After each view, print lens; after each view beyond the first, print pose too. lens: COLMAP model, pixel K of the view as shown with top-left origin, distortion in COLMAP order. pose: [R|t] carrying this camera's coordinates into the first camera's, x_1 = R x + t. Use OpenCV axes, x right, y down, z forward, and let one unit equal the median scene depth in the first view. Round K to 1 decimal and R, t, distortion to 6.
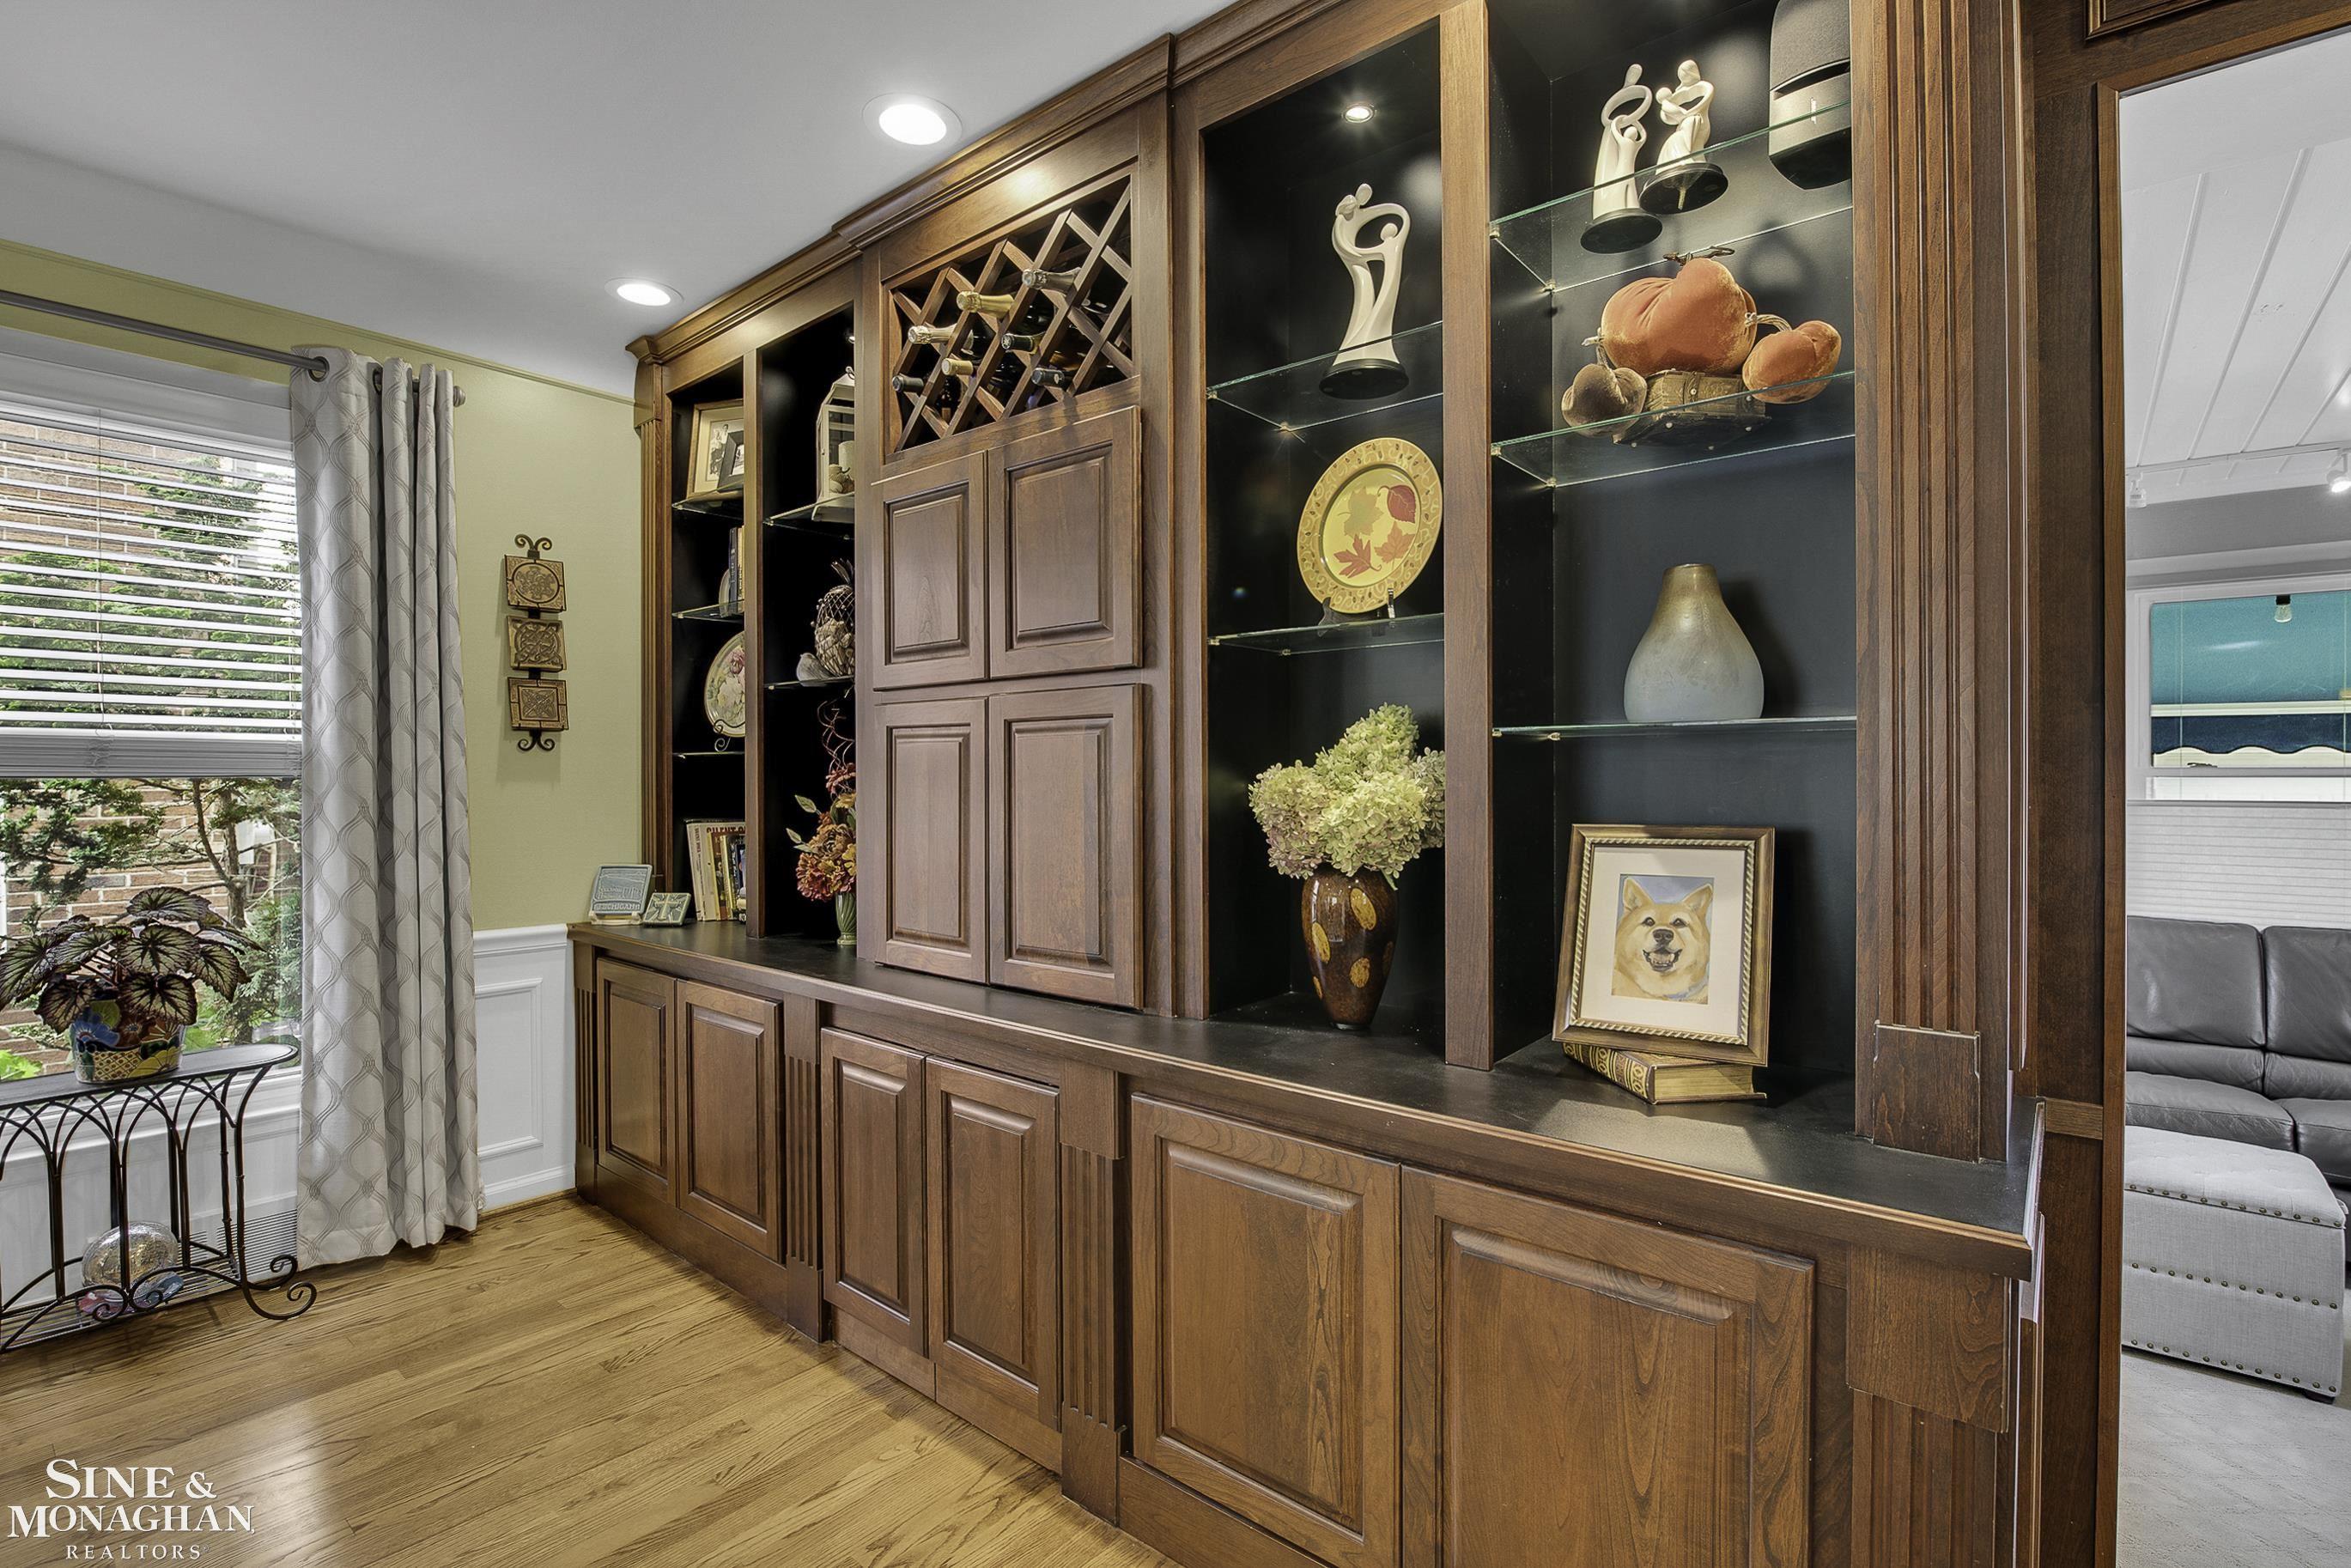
lens RADIAL K [[1080.1, 0, 1175.6], [0, 1080.1, 781.9], [0, 0, 1]] dist [-0.005092, -0.000543]
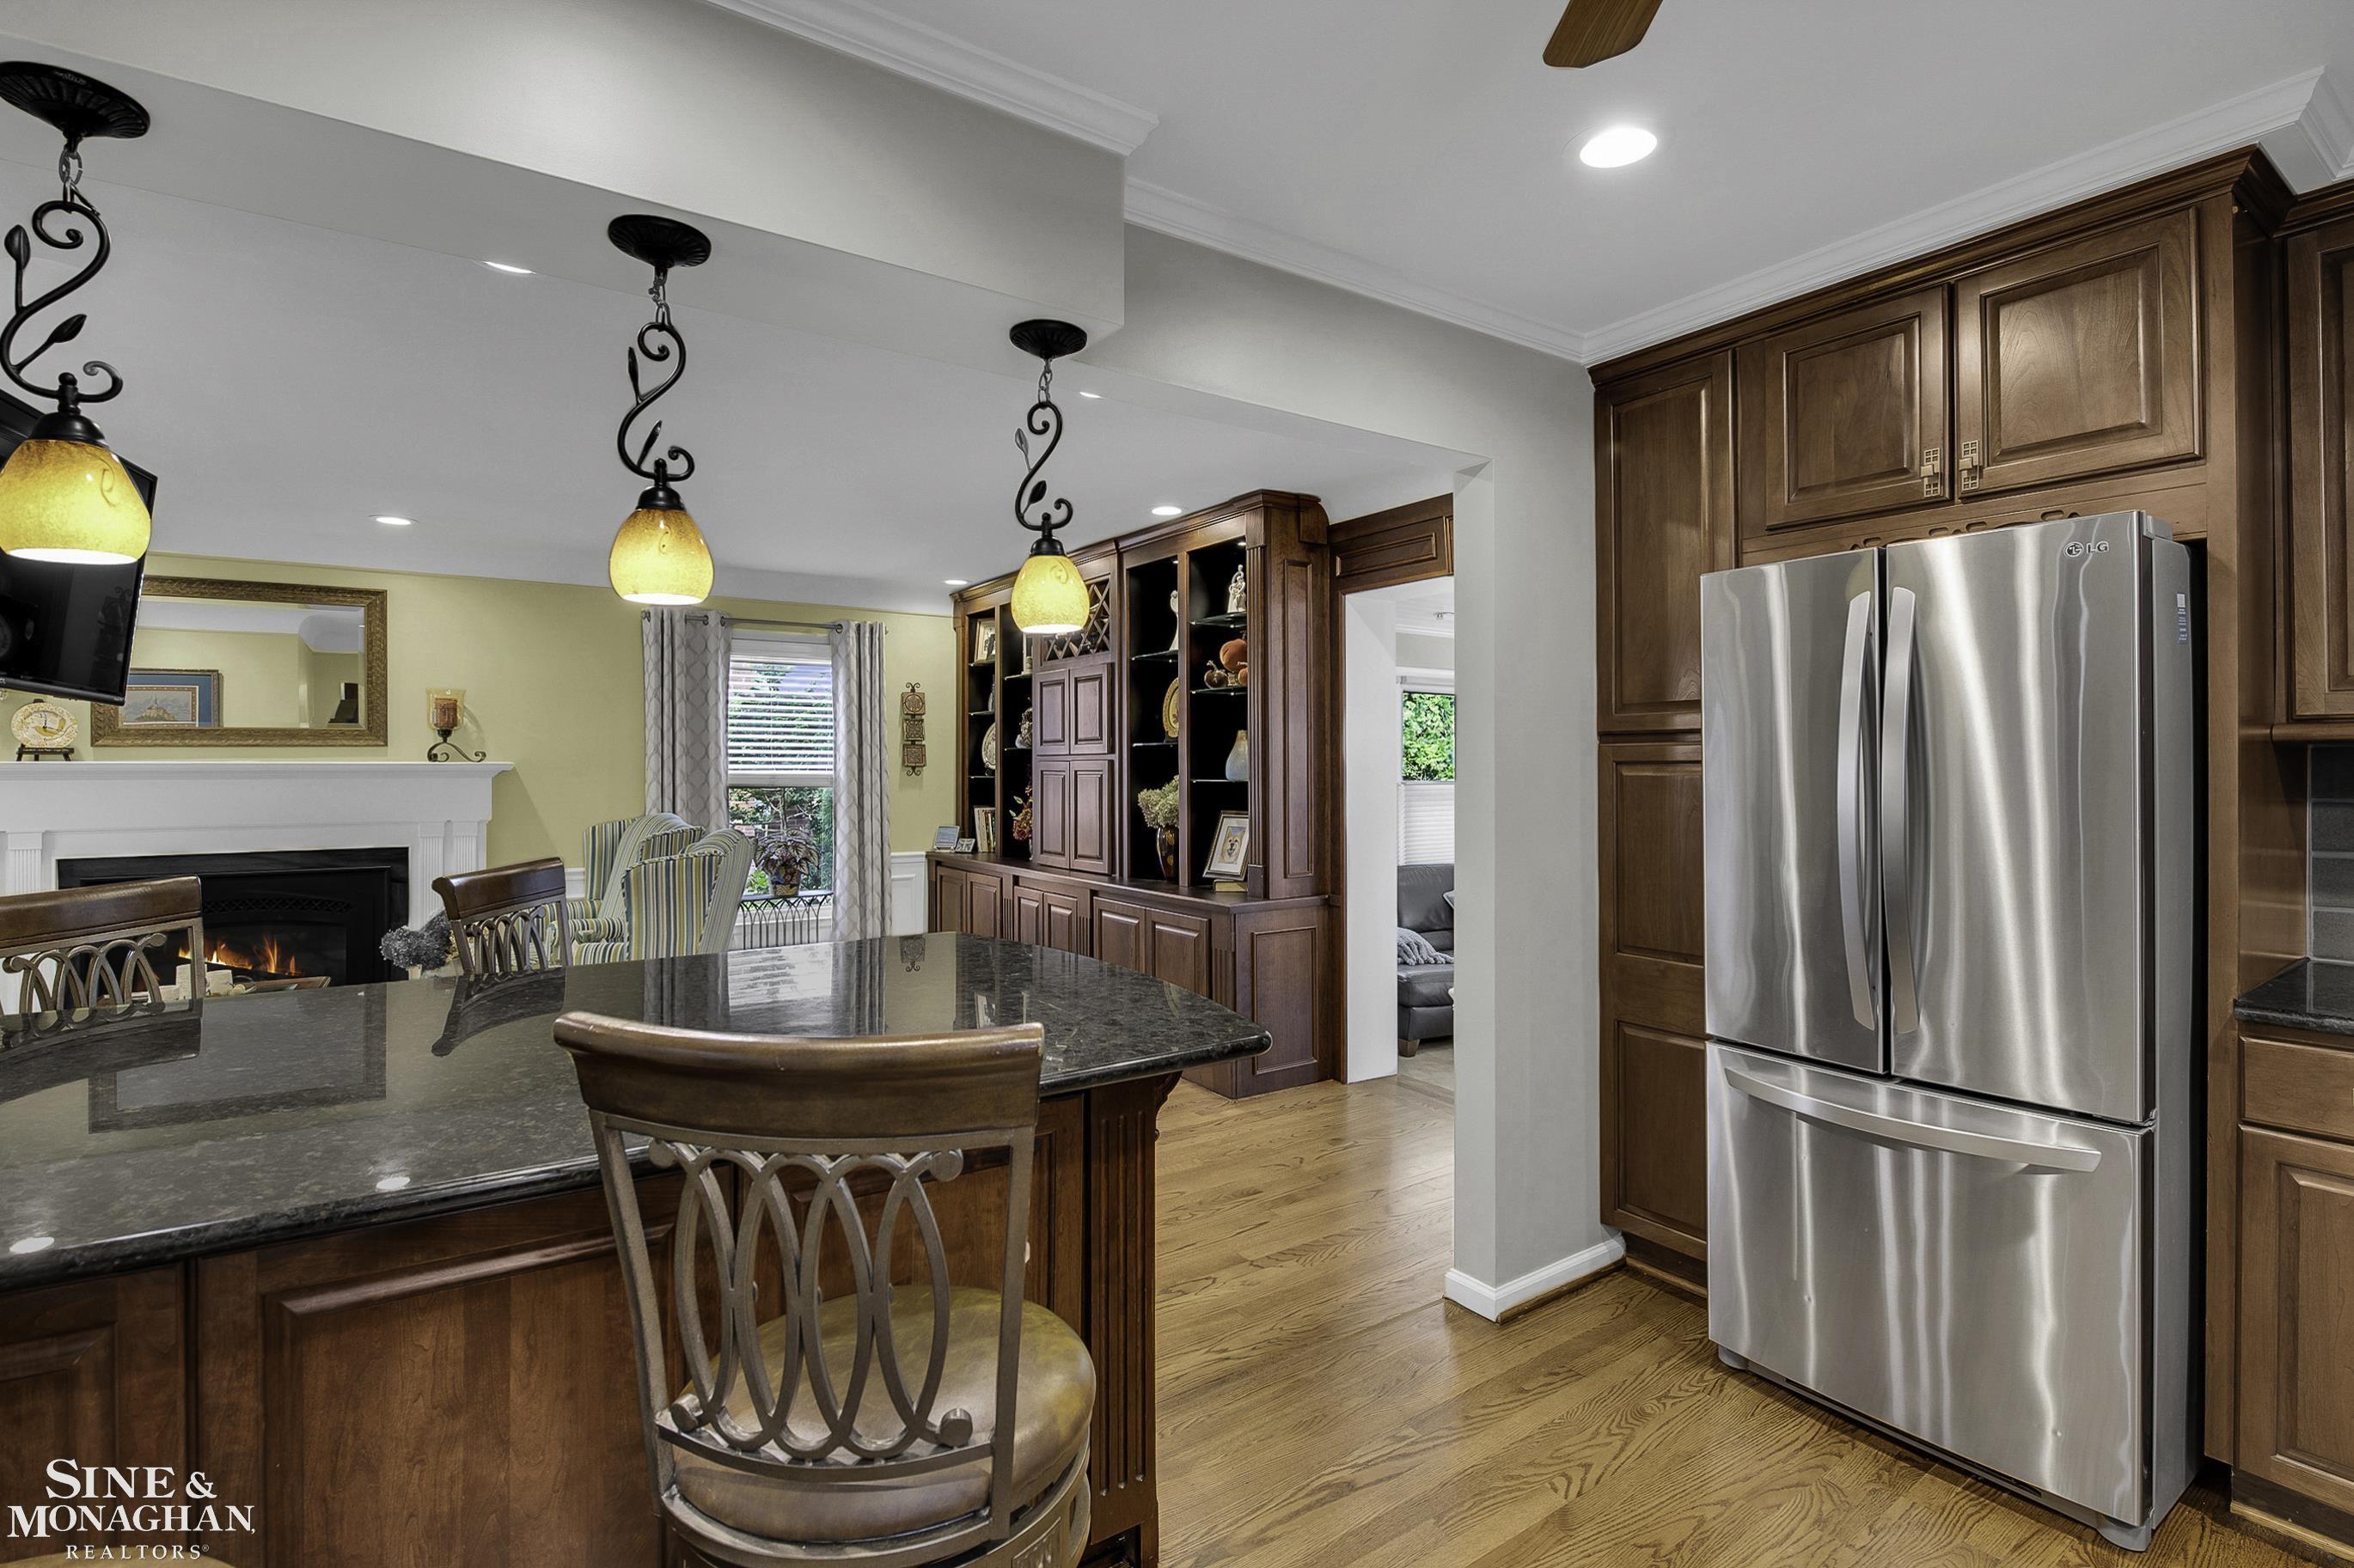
lens RADIAL K [[1081.3, 0, 1174.5], [0, 1081.3, 773.1], [0, 0, 1]] dist [-0.005092, -0.000543]
pose [[0.961832, 0.002456, -0.273630, 0.664612], [-0.002197, 0.999997, 0.001251, -0.043362], [0.273632, -0.000602, 0.961834, -1.236038]]
